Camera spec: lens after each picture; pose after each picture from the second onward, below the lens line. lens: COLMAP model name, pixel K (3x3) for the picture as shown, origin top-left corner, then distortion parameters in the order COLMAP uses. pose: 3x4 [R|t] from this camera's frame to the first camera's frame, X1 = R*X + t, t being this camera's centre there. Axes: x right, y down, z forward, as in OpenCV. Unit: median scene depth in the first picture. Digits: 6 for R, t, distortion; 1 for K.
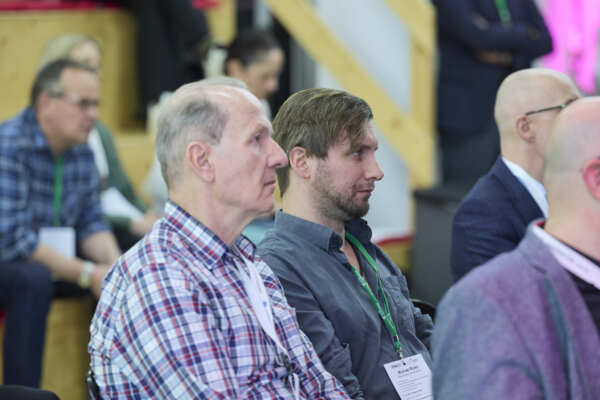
lens RADIAL K [[2239.4, 0, 300.1], [0, 2239.4, 199.8], [0, 0, 1]] dist [1.747387, 0.000000]
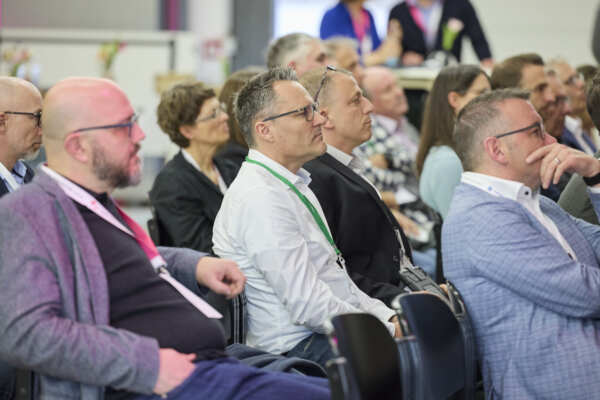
lens RADIAL K [[2239.4, 0, 299.8], [0, 2239.4, 199.7], [0, 0, 1]] dist [1.747387, 0.000000]
pose [[0.986508, 0.019604, 0.162532, 0.017106], [-0.021355, 0.999731, 0.009030, 0.014982], [-0.162311, -0.012379, 0.986662, -0.547511]]
